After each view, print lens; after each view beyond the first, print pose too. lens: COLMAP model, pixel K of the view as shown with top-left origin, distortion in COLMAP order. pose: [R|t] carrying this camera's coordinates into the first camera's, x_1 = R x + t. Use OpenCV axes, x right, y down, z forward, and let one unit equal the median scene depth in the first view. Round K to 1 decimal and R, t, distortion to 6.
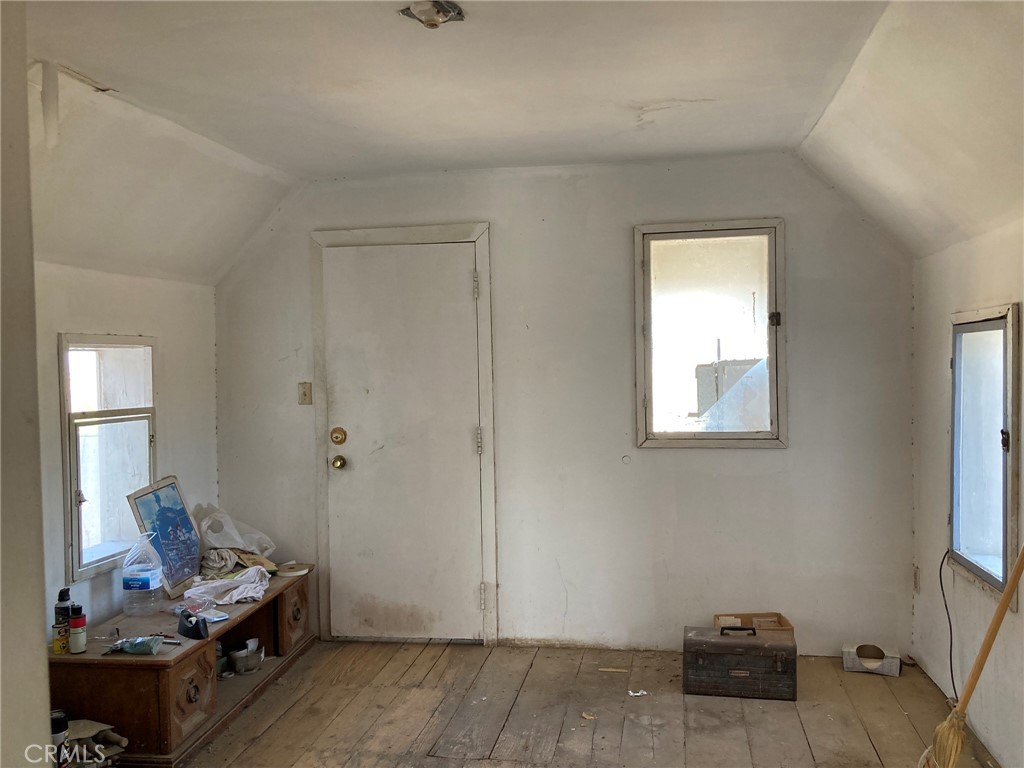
lens RADIAL K [[838.1, 0, 543.5], [0, 838.1, 367.9], [0, 0, 1]] dist [0.049912, -0.064520]
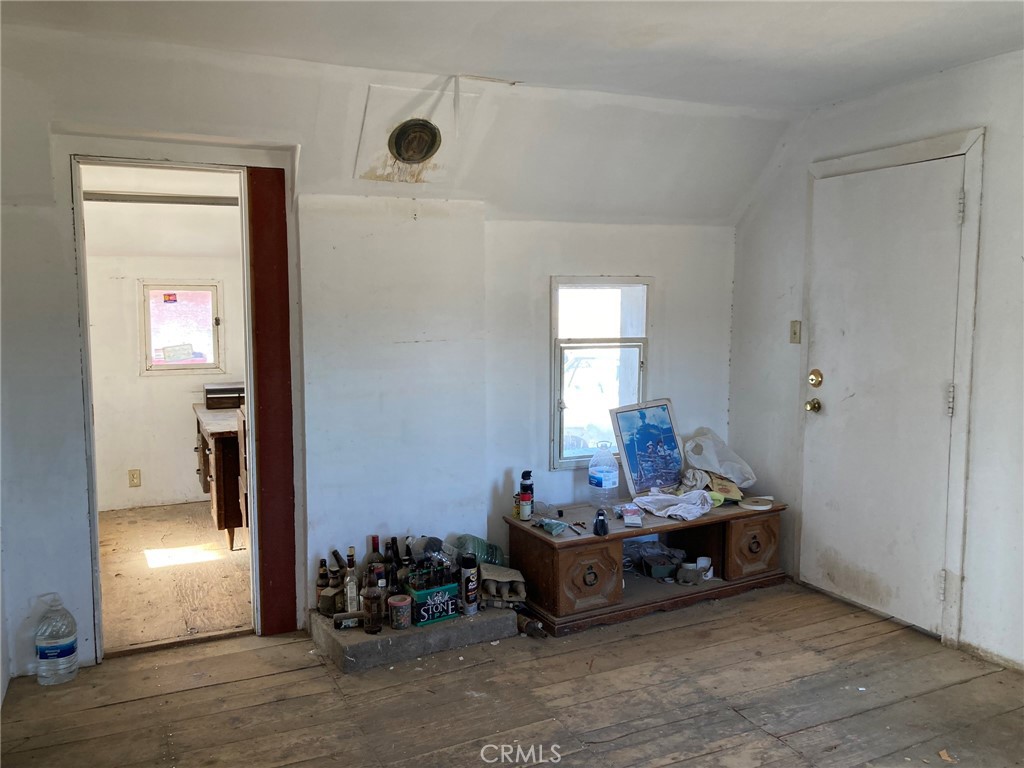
lens RADIAL K [[838.1, 0, 516.4], [0, 838.1, 349.8], [0, 0, 1]] dist [0.049912, -0.064520]
pose [[0.576884, 0.065772, -0.814174, 0.366307], [-0.014847, 0.997433, 0.070056, -0.014348], [0.816691, -0.028326, 0.576379, 0.184905]]
